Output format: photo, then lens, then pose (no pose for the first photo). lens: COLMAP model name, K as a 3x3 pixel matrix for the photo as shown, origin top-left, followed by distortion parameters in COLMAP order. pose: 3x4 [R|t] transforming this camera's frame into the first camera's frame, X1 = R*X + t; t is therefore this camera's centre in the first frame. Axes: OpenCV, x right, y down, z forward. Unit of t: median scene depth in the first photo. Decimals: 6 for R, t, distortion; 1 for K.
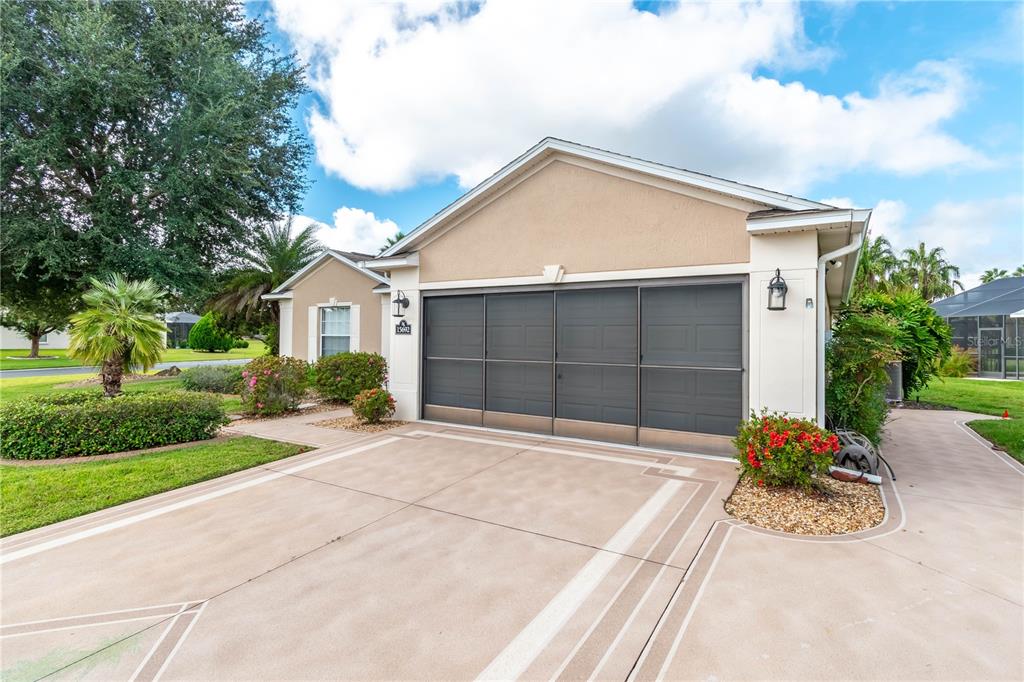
lens RADIAL K [[513.0, 0, 503.8], [0, 513.0, 325.2], [0, 0, 1]] dist [-0.005032, -0.001665]
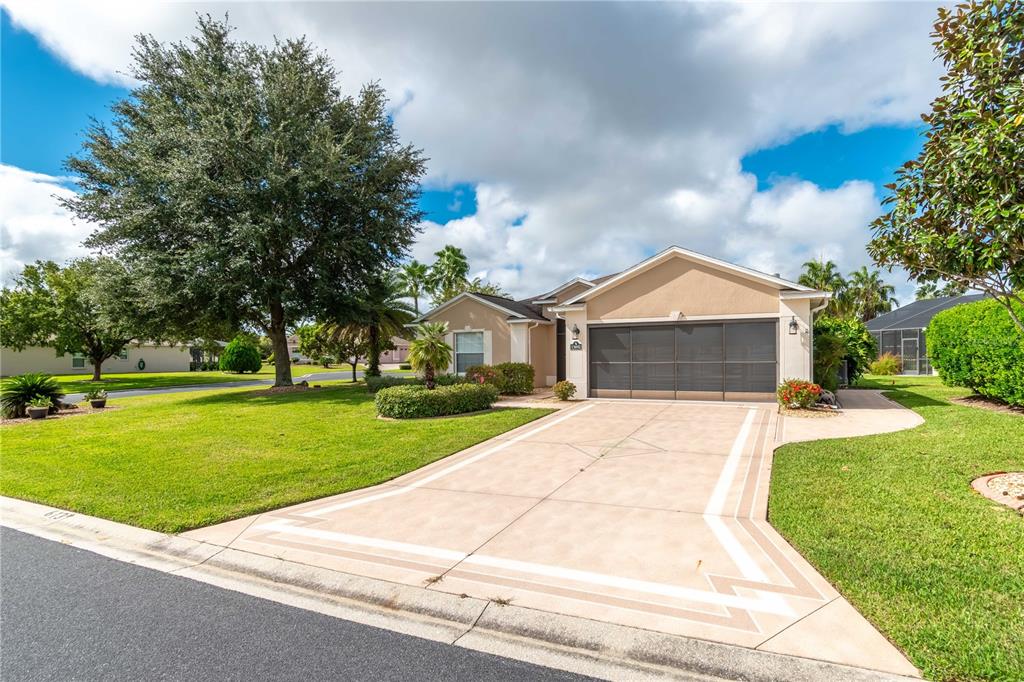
lens RADIAL K [[525.1, 0, 518.2], [0, 525.1, 348.3], [0, 0, 1]] dist [-0.001952, -0.000836]
pose [[0.995151, -0.019713, 0.096361, -0.573006], [0.018710, 0.999761, 0.011303, -0.010682], [-0.096561, -0.009445, 0.995282, -0.759261]]
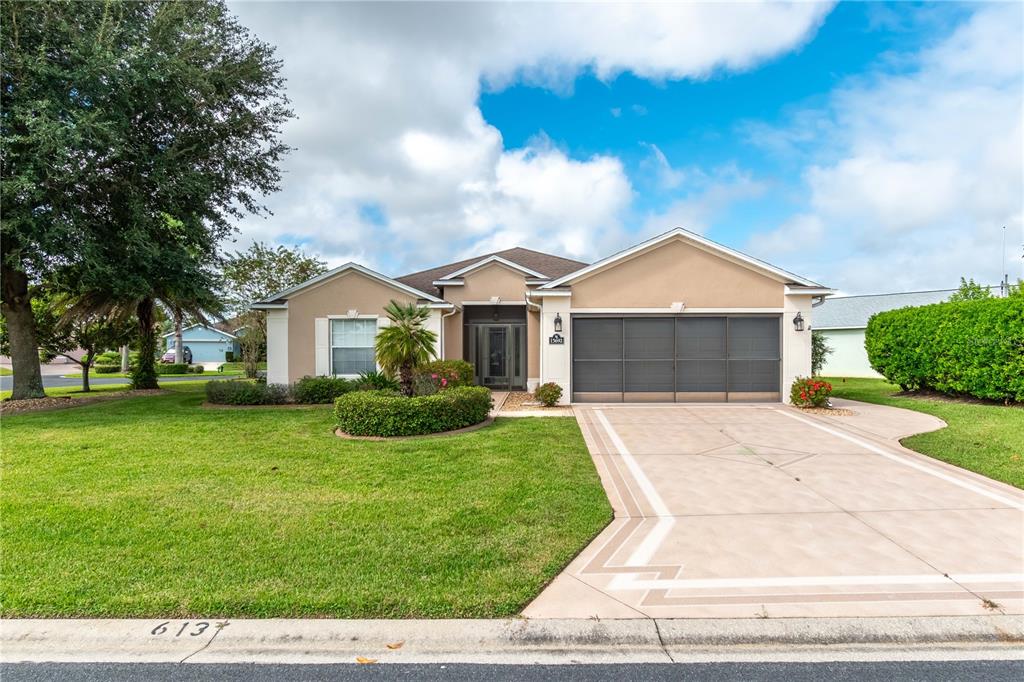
lens RADIAL K [[659.4, 0, 512.9], [0, 659.4, 344.4], [0, 0, 1]] dist [0.001379, -0.000451]
pose [[0.858787, -0.004487, 0.512313, -1.252184], [-0.002146, 0.999921, 0.012354, -0.003198], [-0.512328, -0.011709, 0.858710, -0.501382]]
